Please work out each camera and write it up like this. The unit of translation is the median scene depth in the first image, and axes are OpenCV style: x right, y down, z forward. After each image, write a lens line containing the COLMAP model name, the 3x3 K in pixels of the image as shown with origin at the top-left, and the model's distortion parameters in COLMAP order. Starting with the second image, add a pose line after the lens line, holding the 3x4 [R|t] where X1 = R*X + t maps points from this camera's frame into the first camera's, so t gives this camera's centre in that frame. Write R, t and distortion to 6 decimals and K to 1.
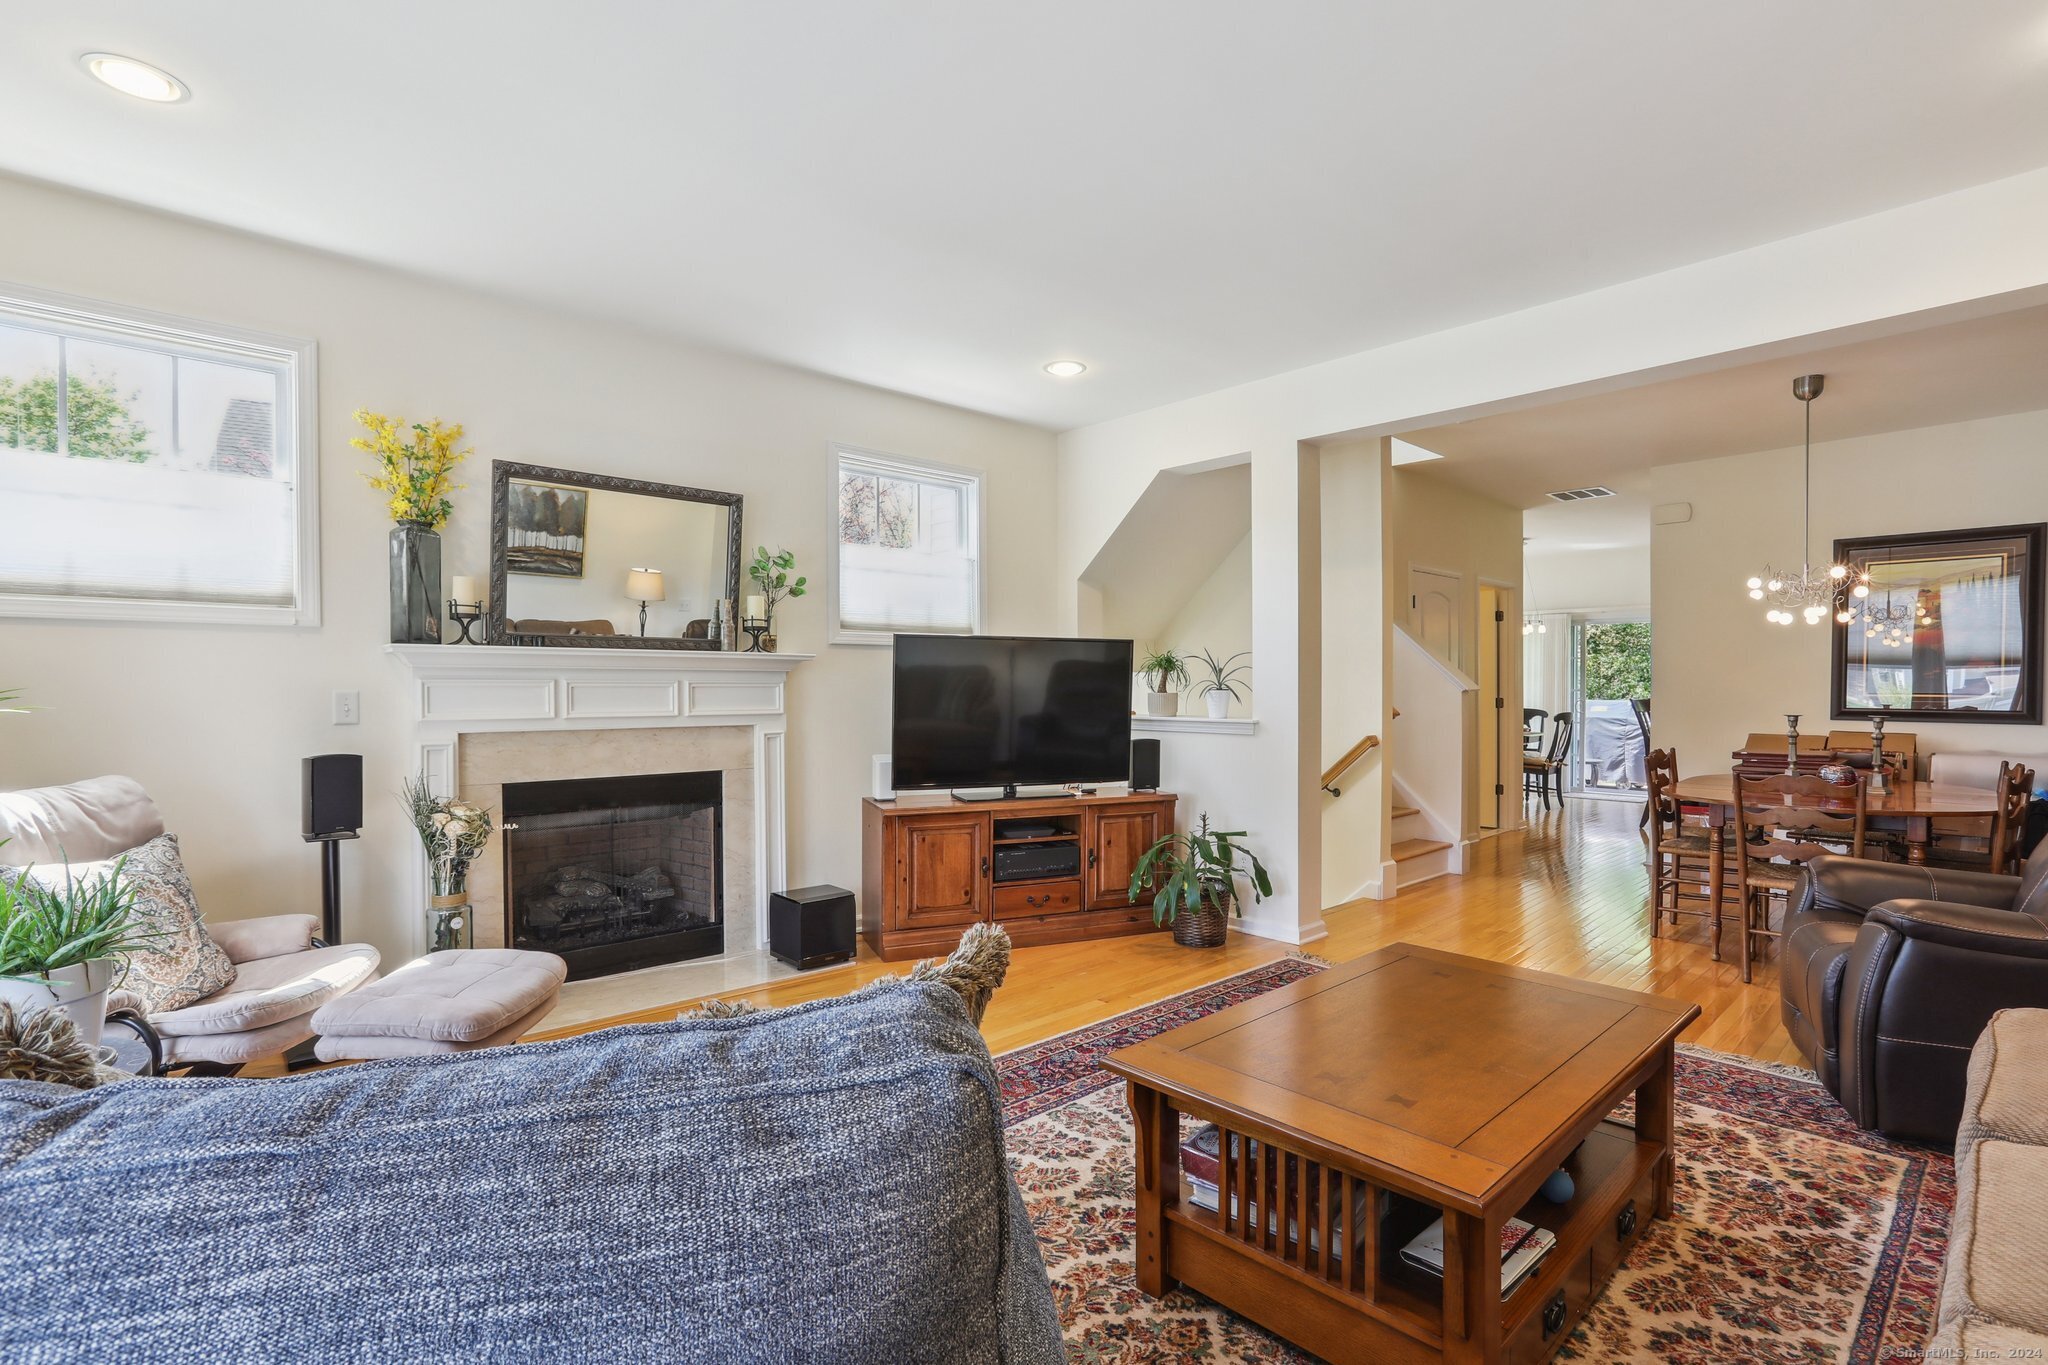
lens RADIAL K [[955.0, 0, 1038.5], [0, 955.0, 687.6], [0, 0, 1]] dist [-0.022241, 0.008234]
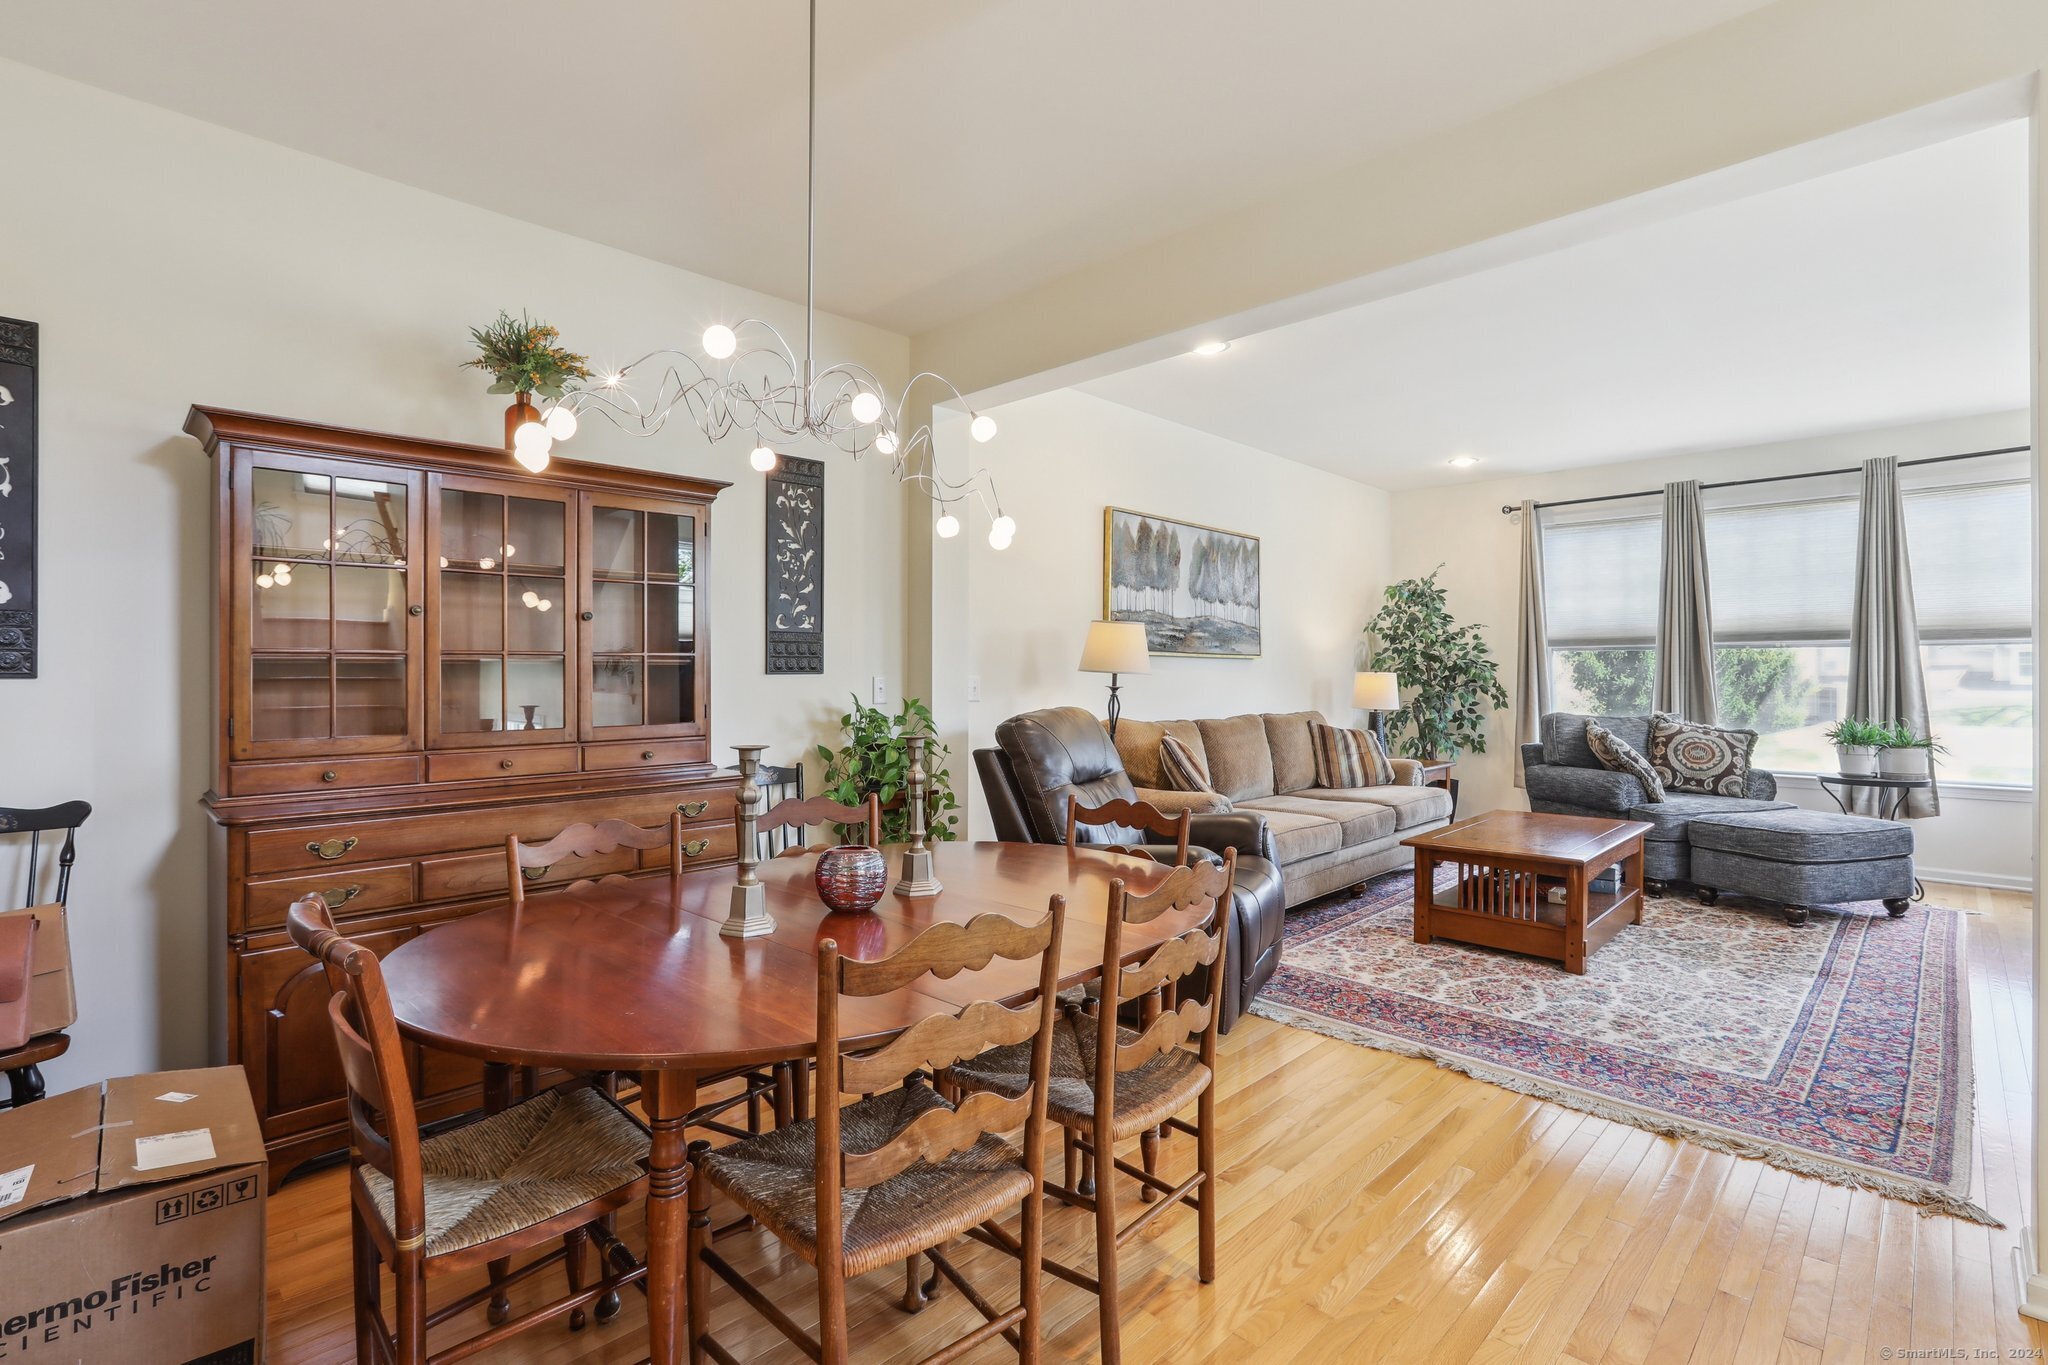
lens RADIAL K [[955.0, 0, 1037.3], [0, 955.0, 666.2], [0, 0, 1]] dist [-0.022241, 0.008234]
pose [[-0.998681, 0.001479, -0.051319, 1.449521], [0.002266, 0.999881, -0.015267, 0.007837], [0.051290, -0.015363, -0.998566, 2.742538]]
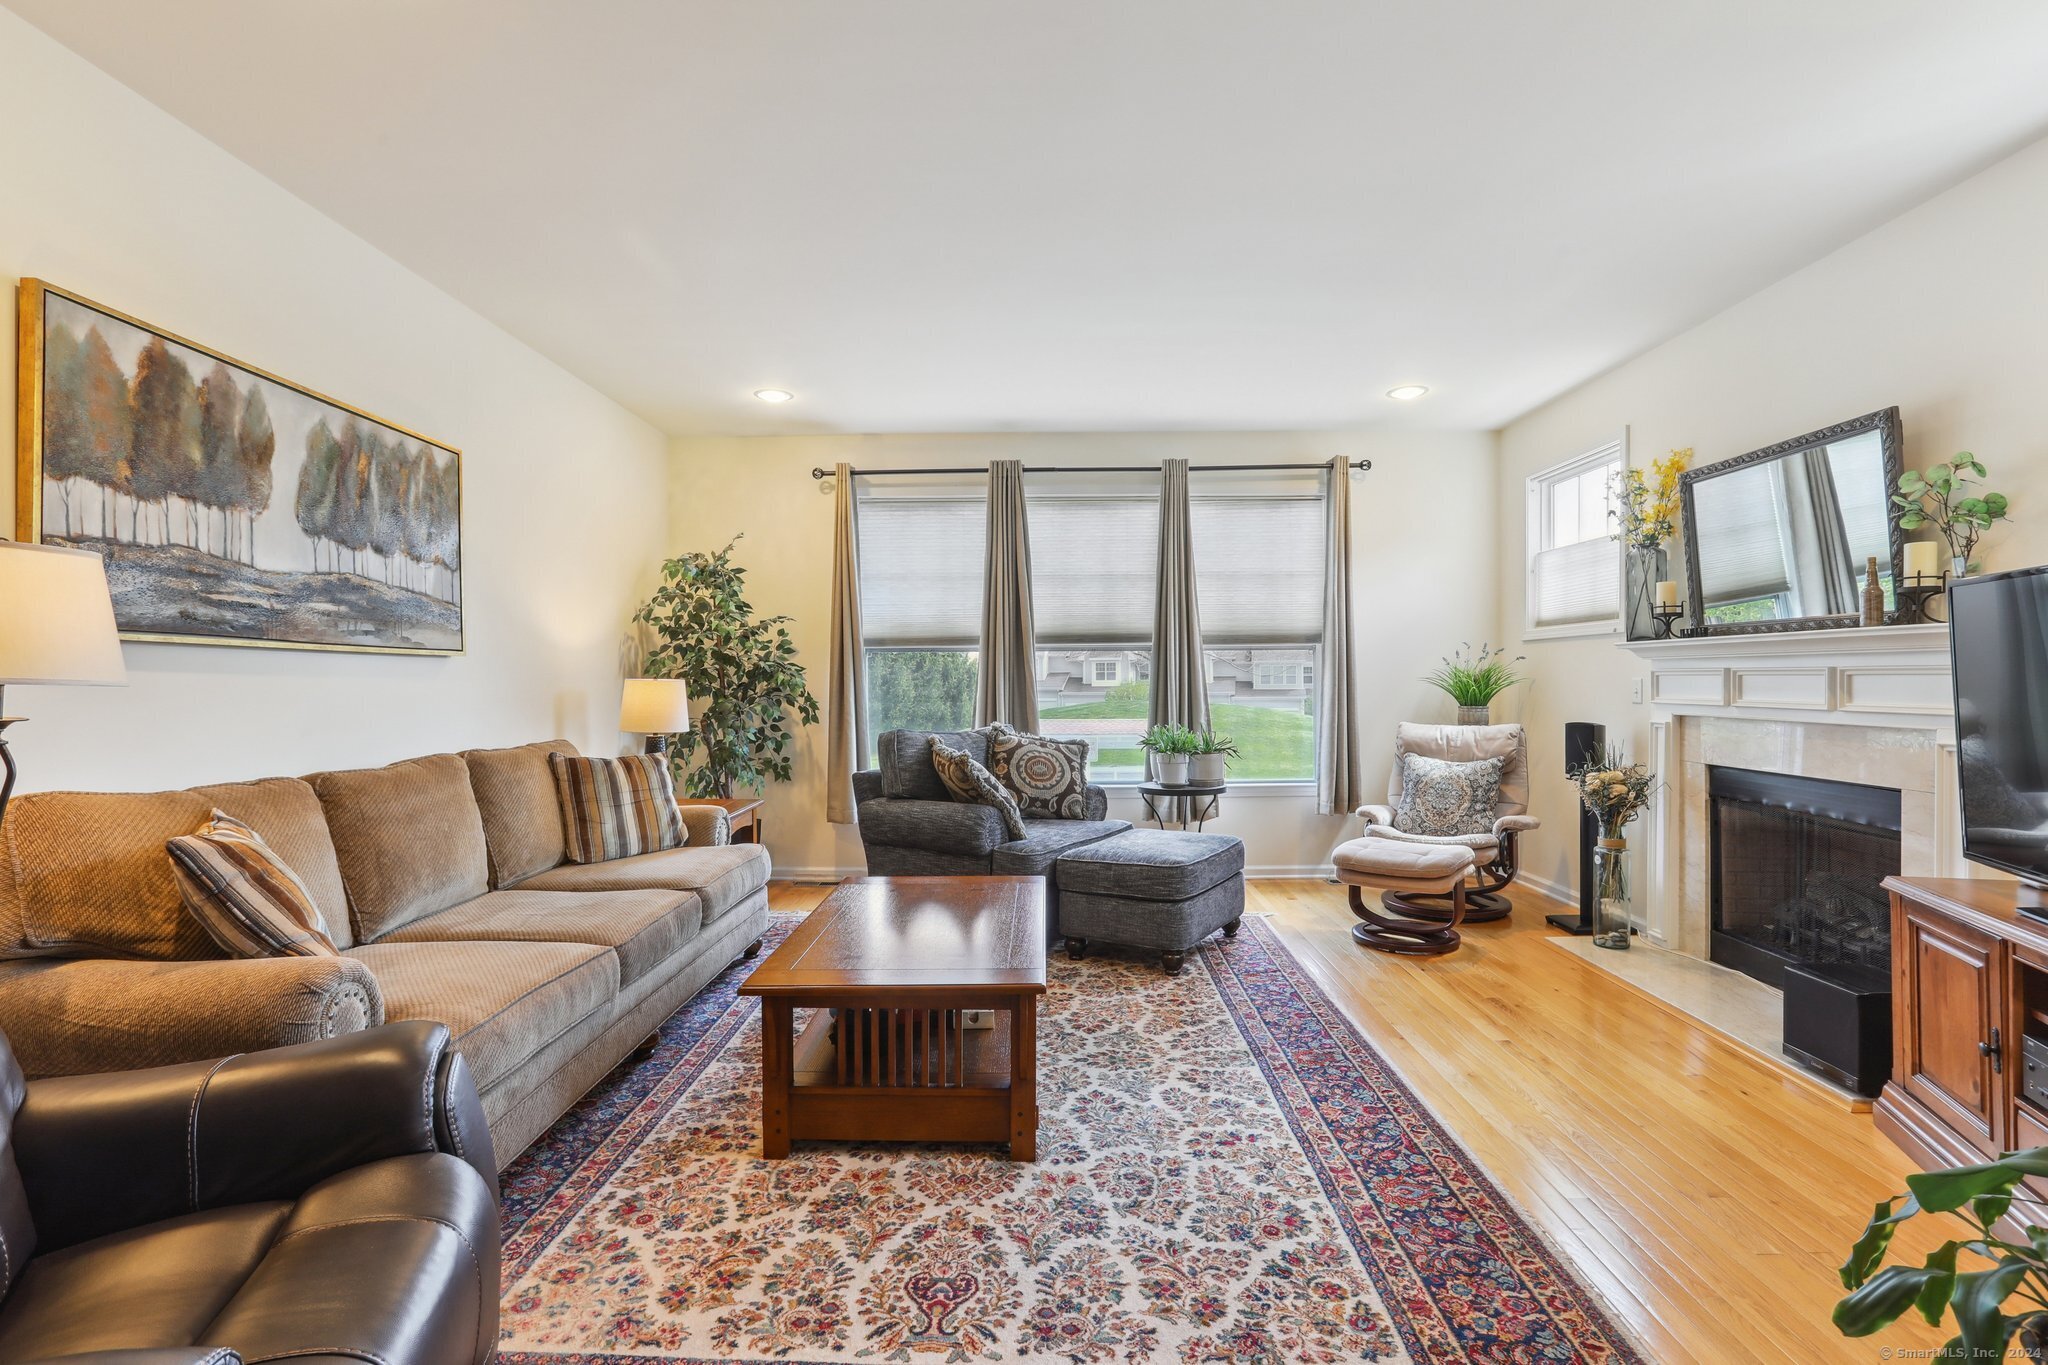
lens RADIAL K [[955.0, 0, 1043.3], [0, 955.0, 688.7], [0, 0, 1]] dist [-0.022241, 0.008234]
pose [[-0.688186, 0.013169, -0.725415, 1.158002], [0.012050, 0.999905, 0.006720, 0.001697], [0.725434, -0.004117, -0.688279, 1.863048]]
